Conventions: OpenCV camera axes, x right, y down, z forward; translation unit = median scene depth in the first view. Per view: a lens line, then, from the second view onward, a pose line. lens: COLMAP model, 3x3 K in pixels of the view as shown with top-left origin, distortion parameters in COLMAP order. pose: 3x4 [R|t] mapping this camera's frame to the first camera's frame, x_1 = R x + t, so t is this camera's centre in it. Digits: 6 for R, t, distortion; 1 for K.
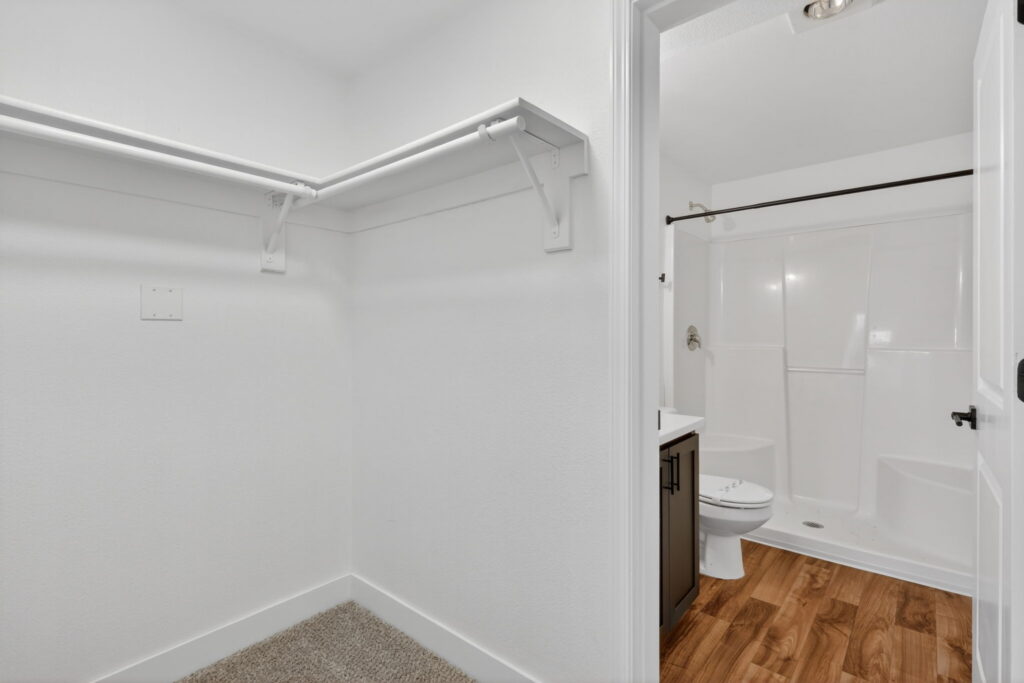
lens RADIAL K [[499.6, 0, 510.3], [0, 499.6, 333.5], [0, 0, 1]] dist [-0.000164, -0.000766]
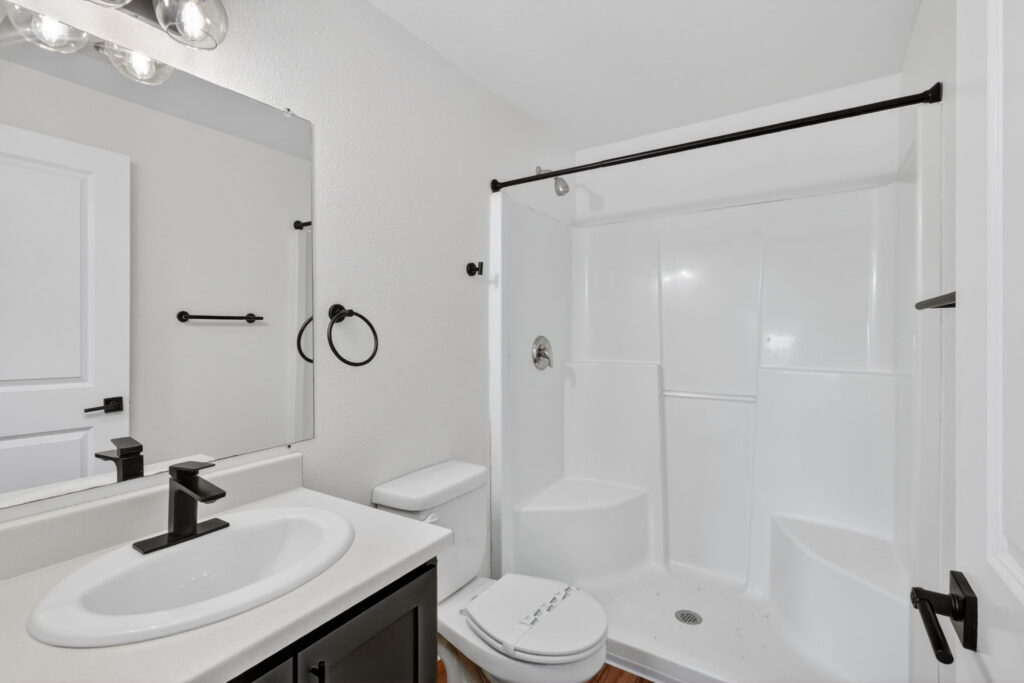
lens RADIAL K [[499.6, 0, 511.1], [0, 499.6, 341.3], [0, 0, 1]] dist [-0.000164, -0.000766]
pose [[0.991022, -0.009207, 0.133379, 0.244674], [0.006937, 0.999823, 0.017470, -0.023438], [-0.133517, -0.016388, 0.990911, 0.308787]]
